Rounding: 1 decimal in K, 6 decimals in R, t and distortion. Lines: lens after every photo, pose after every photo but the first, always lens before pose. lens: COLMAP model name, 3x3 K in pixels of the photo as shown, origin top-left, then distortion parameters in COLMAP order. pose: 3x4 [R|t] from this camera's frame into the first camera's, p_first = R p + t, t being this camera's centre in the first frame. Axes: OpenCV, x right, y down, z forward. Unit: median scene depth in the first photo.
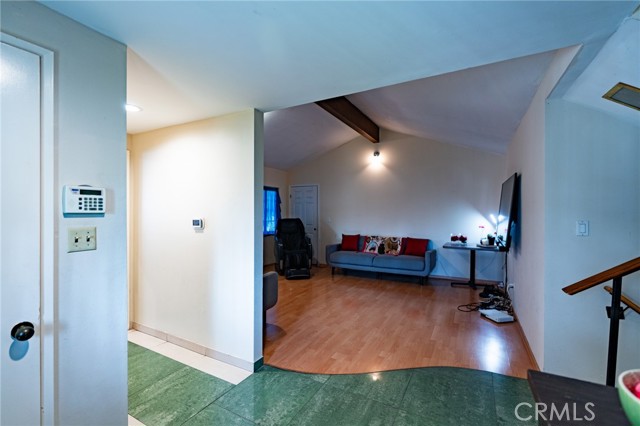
lens RADIAL K [[285.6, 0, 319.0], [0, 285.6, 211.7], [0, 0, 1]] dist [-0.016938, 0.009185]
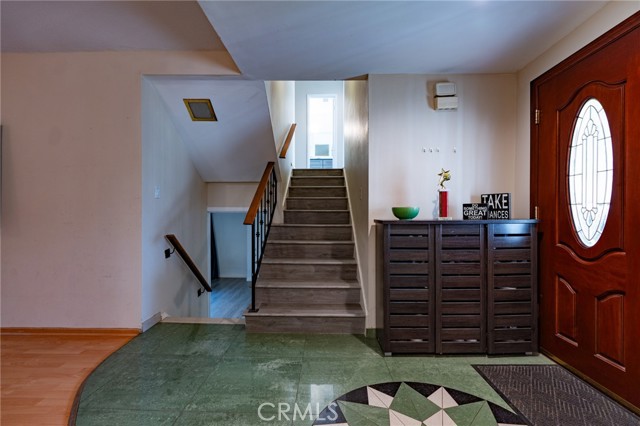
lens RADIAL K [[285.6, 0, 319.0], [0, 285.6, 211.7], [0, 0, 1]] dist [-0.016938, 0.009185]
pose [[-0.457667, 0.001659, 0.889122, -0.316981], [-0.001191, 0.999996, -0.002479, 0.089585], [-0.889123, -0.002193, -0.457663, 0.573937]]
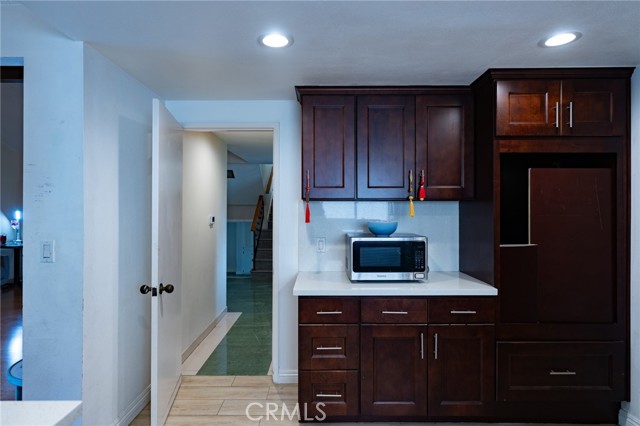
lens RADIAL K [[354.1, 0, 320.3], [0, 354.1, 209.4], [0, 0, 1]] dist [0.000433, 0.000014]
pose [[-0.483082, -0.002774, 0.875571, -1.486294], [-0.002684, 0.999995, 0.001688, -0.002050], [-0.875571, -0.001535, -0.483087, 1.018087]]
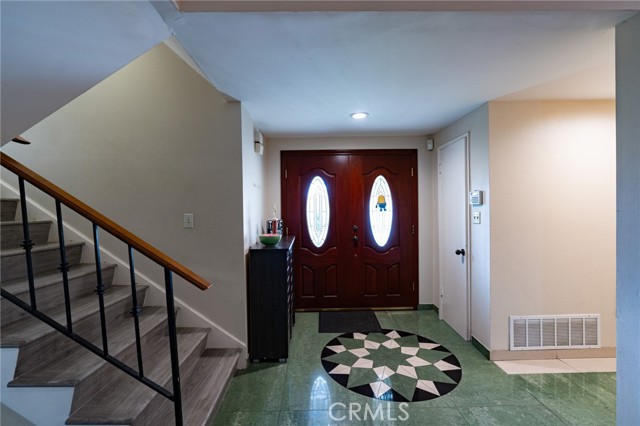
lens RADIAL K [[285.6, 0, 319.0], [0, 285.6, 211.7], [0, 0, 1]] dist [-0.016938, 0.009185]
pose [[-0.871282, 0.010713, -0.490665, 0.418340], [0.007000, 0.999931, 0.009402, 0.009984], [0.490732, 0.004757, -0.871297, 0.834971]]
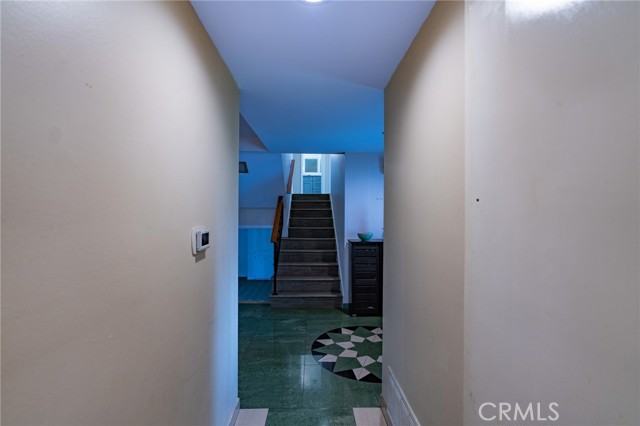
lens RADIAL K [[285.6, 0, 319.0], [0, 285.6, 211.7], [0, 0, 1]] dist [-0.016938, 0.009185]
pose [[-0.499693, 0.002668, 0.866199, -0.720597], [-0.002542, 0.999986, -0.004547, -0.000331], [-0.866199, -0.004474, -0.499679, 0.827698]]
